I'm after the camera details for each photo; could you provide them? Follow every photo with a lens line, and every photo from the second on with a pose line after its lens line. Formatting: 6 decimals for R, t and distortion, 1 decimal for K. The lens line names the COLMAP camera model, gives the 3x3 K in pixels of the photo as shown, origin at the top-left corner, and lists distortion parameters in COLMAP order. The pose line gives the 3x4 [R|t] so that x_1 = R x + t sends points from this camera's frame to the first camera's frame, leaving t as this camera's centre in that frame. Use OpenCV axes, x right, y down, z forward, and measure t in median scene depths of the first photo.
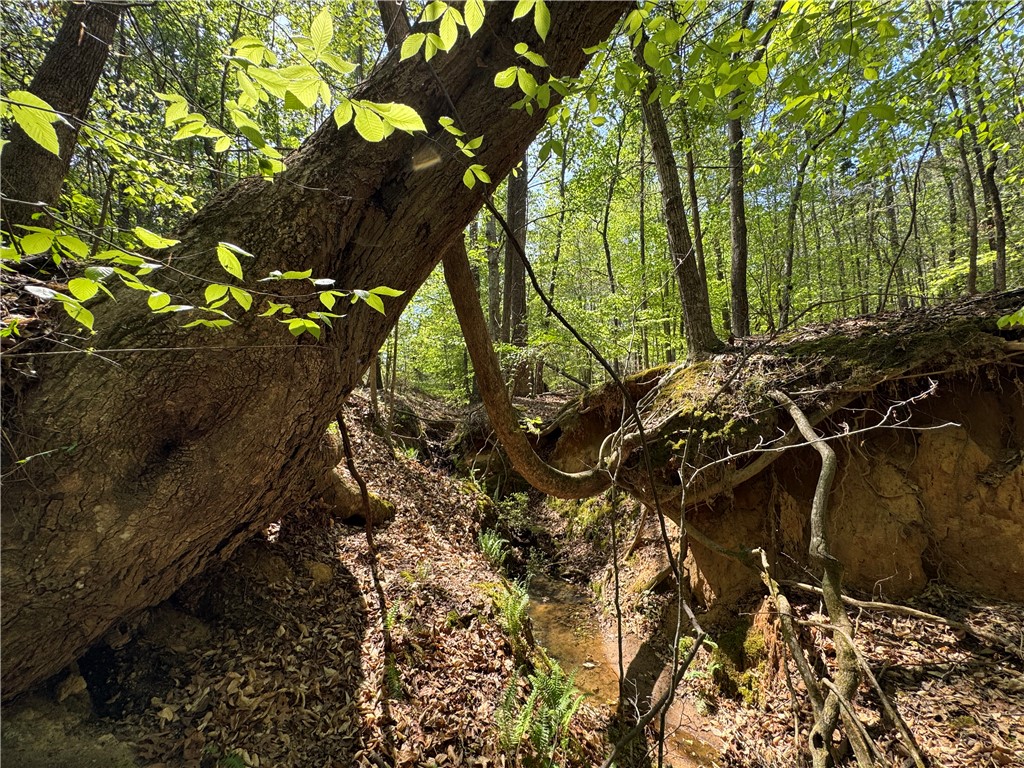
lens RADIAL K [[409.8, 0, 512.7], [0, 409.8, 383.6], [0, 0, 1]] dist [-0.012263, 0.000128]
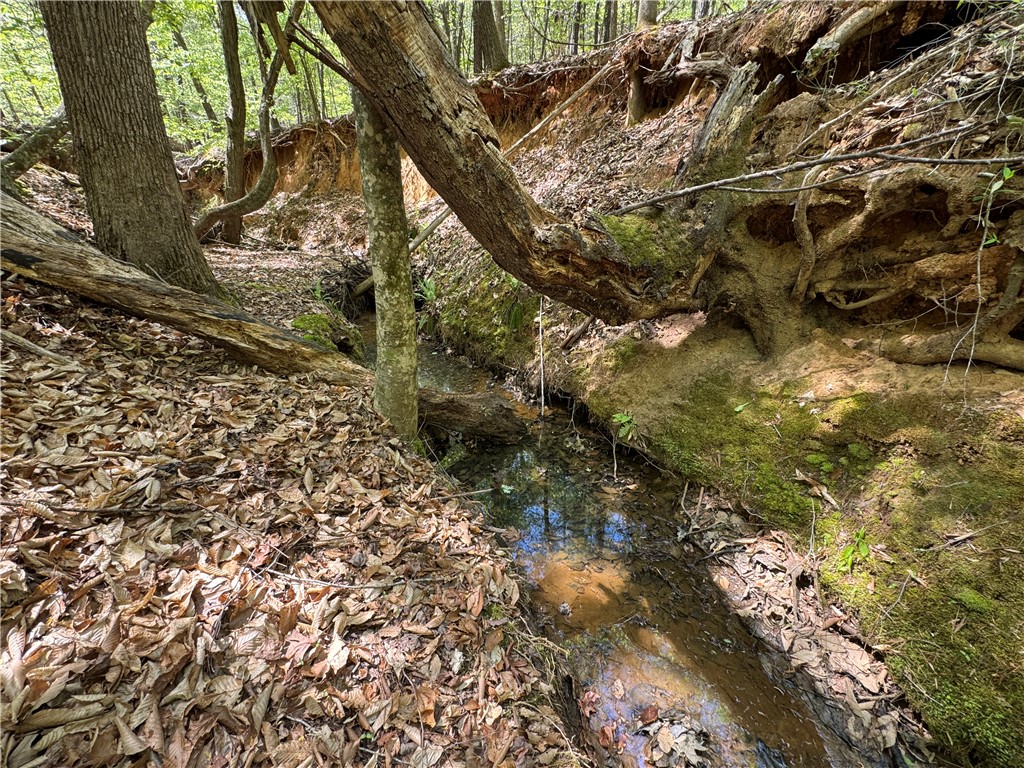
lens RADIAL K [[409.8, 0, 511.6], [0, 409.8, 381.2], [0, 0, 1]] dist [-0.012263, 0.000128]
pose [[0.825571, -0.233275, 0.513825, 0.419188], [-0.066349, 0.864112, 0.498907, -0.242289], [-0.560385, -0.445975, 0.697908, -4.668304]]
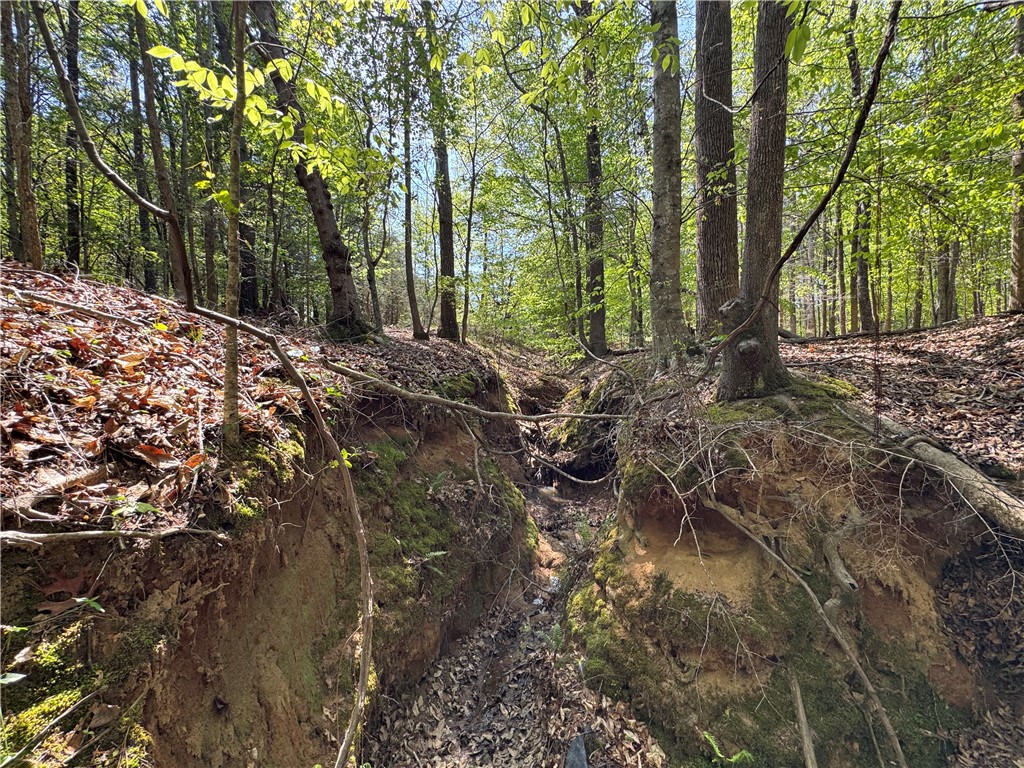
lens RADIAL K [[409.8, 0, 512.5], [0, 409.8, 382.6], [0, 0, 1]] dist [-0.012263, 0.000128]
pose [[0.970516, 0.002295, -0.241026, -0.197849], [0.024800, 0.993697, 0.109325, 0.044507], [0.239757, -0.112079, 0.964342, 1.131181]]
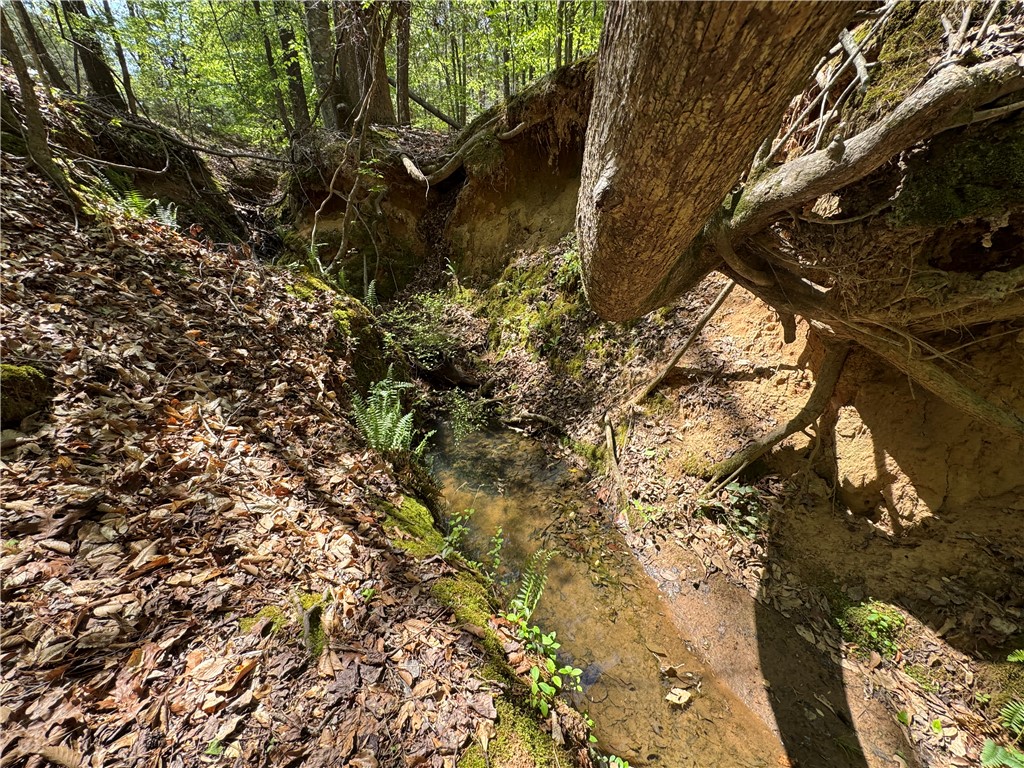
lens RADIAL K [[409.8, 0, 513.6], [0, 409.8, 386.2], [0, 0, 1]] dist [-0.012263, 0.000128]
pose [[0.946781, -0.122974, 0.297462, -0.042055], [-0.046353, 0.862419, 0.504068, 0.117939], [-0.318524, -0.491030, 0.810822, 0.524976]]
